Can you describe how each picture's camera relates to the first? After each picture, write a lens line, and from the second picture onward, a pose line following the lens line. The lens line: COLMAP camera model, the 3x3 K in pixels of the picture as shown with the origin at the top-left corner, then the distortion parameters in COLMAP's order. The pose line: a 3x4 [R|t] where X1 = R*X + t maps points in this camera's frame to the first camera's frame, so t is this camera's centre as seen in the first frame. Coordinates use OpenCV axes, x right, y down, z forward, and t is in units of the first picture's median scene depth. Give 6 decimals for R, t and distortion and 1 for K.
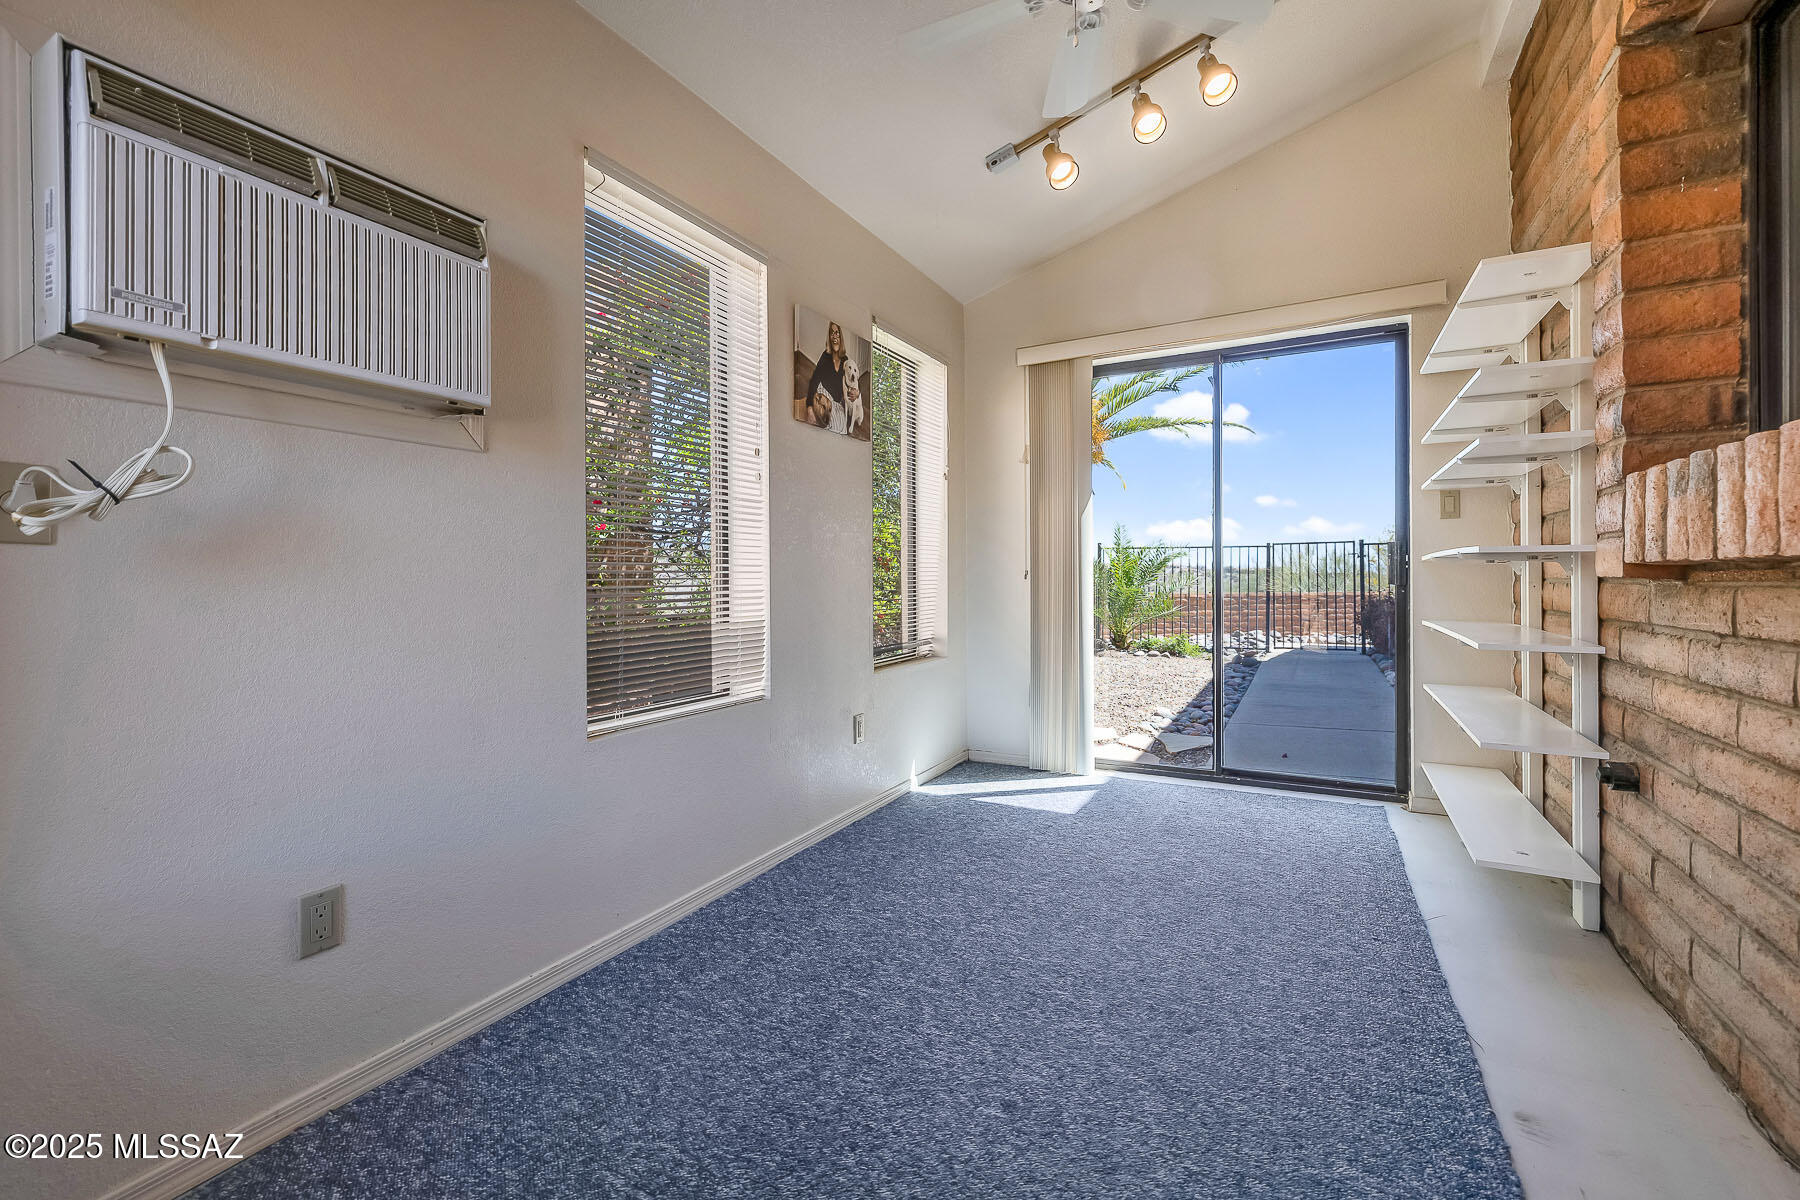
lens RADIAL K [[756.7, 0, 896.1], [0, 756.7, 587.8], [0, 0, 1]] dist [0.001346, 0.000233]
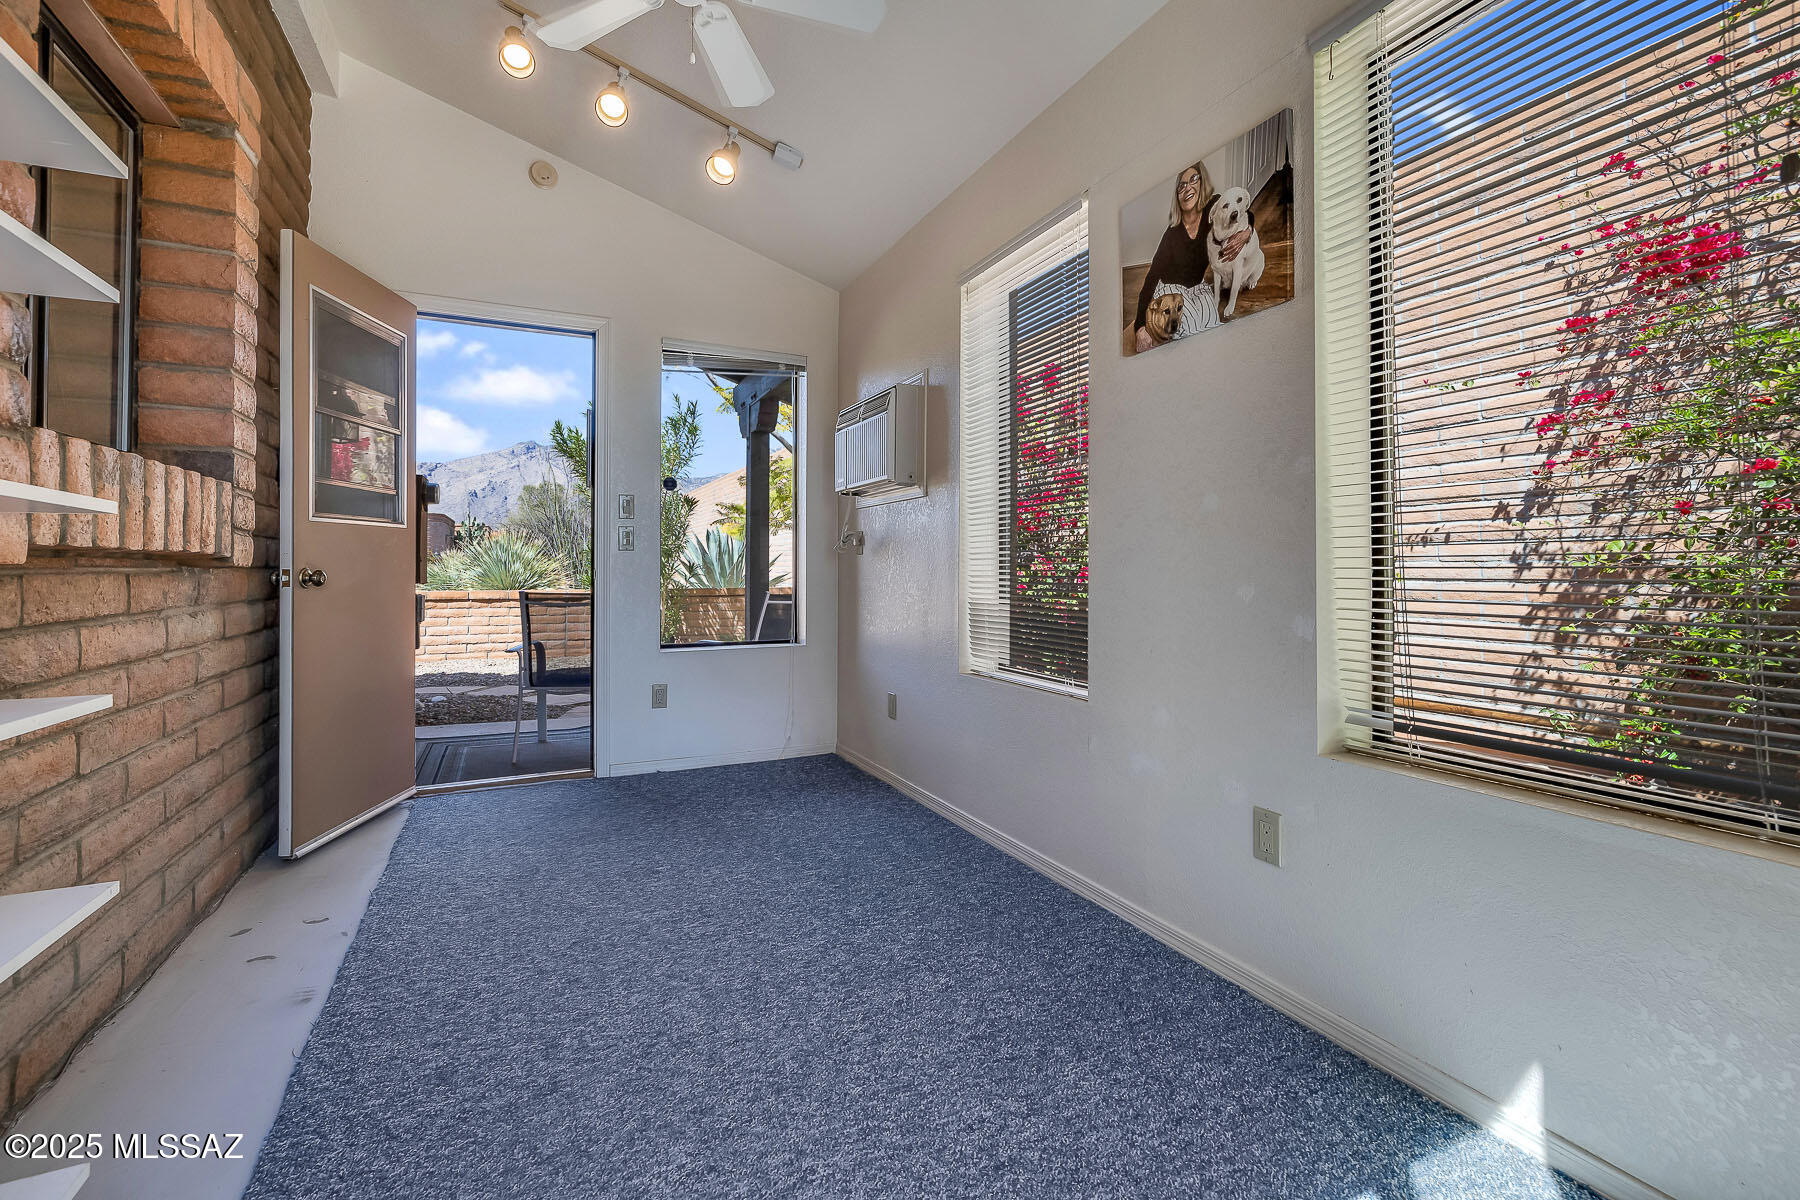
lens RADIAL K [[792.8, 0, 895.4], [0, 792.8, 575.6], [0, 0, 1]] dist [-0.000668, -0.000131]
pose [[-0.592150, 0.011813, -0.805742, 0.635987], [-0.007649, 0.999765, 0.020279, -0.014426], [0.805792, 0.018172, -0.591920, 1.247517]]
